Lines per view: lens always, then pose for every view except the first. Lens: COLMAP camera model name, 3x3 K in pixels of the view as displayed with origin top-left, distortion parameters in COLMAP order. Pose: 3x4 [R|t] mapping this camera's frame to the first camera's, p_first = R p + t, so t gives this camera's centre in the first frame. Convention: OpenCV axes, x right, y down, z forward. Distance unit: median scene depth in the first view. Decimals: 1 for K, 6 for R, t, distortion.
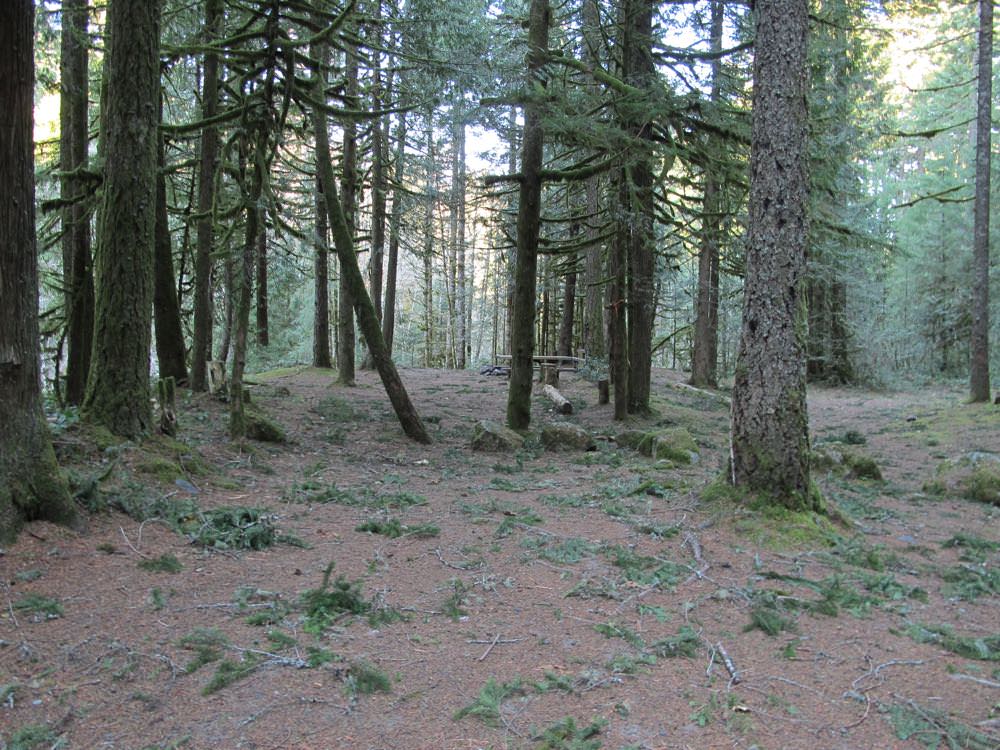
lens RADIAL K [[844.7, 0, 500.0], [0, 844.7, 375.0], [0, 0, 1]] dist [-0.143765, 0.121253]
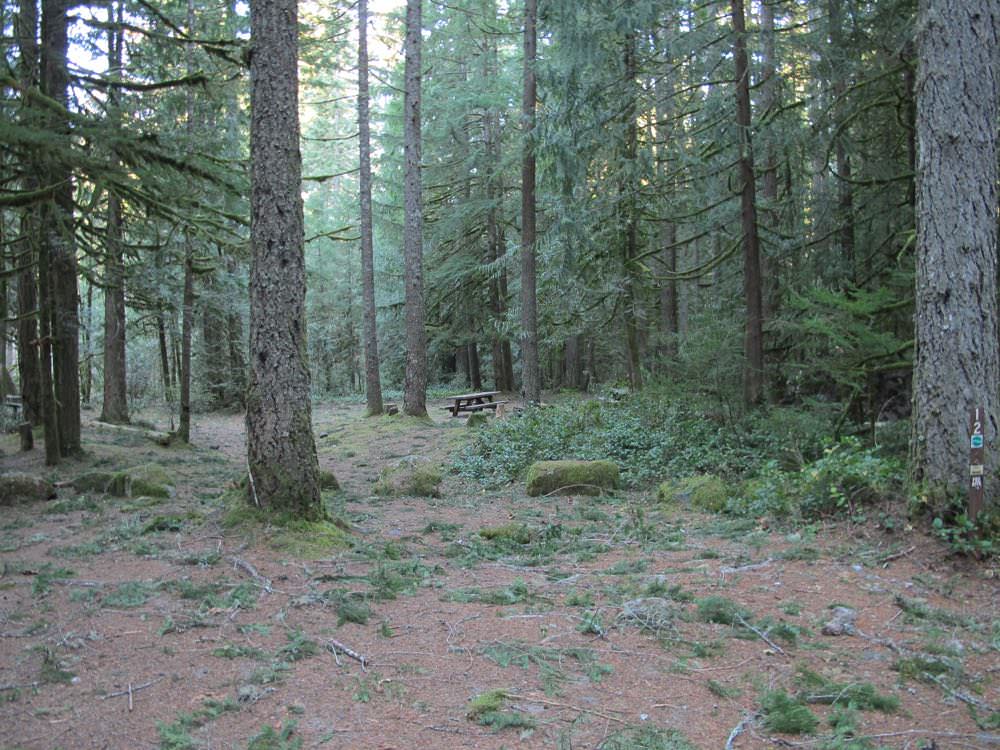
lens RADIAL K [[844.7, 0, 500.0], [0, 844.7, 375.0], [0, 0, 1]] dist [-0.143765, 0.121253]
pose [[0.747522, -0.051664, 0.662224, -0.185974], [0.074968, 0.997163, -0.006830, -0.005519], [-0.659992, 0.054751, 0.749275, -0.012056]]
